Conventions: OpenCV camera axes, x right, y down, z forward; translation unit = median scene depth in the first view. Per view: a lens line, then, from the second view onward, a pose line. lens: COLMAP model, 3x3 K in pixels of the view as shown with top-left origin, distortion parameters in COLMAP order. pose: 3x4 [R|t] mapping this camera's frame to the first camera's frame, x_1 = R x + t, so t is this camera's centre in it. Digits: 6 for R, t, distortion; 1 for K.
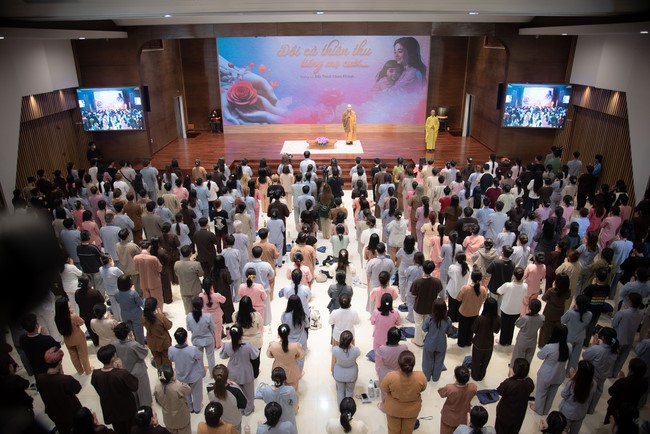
lens RADIAL K [[446.5, 0, 322.7], [0, 446.5, 221.5], [0, 0, 1]] dist [-0.088227, 0.040446]
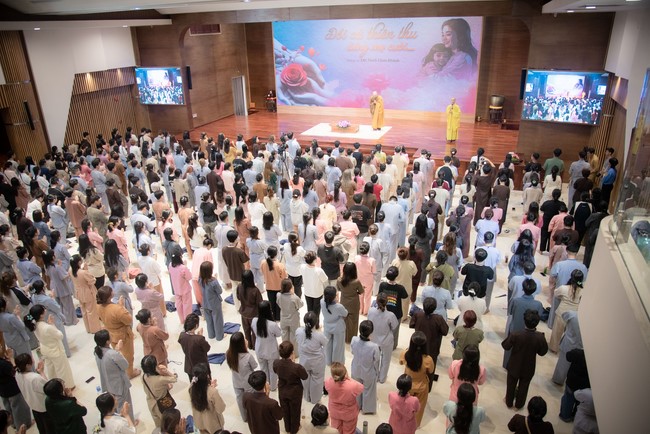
lens RADIAL K [[446.5, 0, 320.9], [0, 446.5, 221.1], [0, 0, 1]] dist [-0.088227, 0.040446]
pose [[0.935057, 0.128699, -0.330311, 0.346816], [-0.118111, 0.991637, 0.052017, -0.010528], [0.334243, -0.009625, 0.942438, 0.033926]]
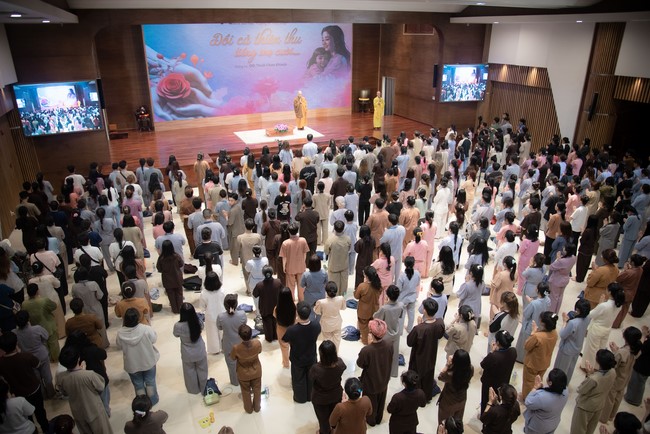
lens RADIAL K [[446.5, 0, 330.9], [0, 446.5, 223.9], [0, 0, 1]] dist [-0.088227, 0.040446]
pose [[0.914472, -0.157269, 0.372838, -0.346008], [0.150480, 0.987474, 0.047445, 0.004852], [-0.375629, 0.012717, 0.926683, 0.024385]]
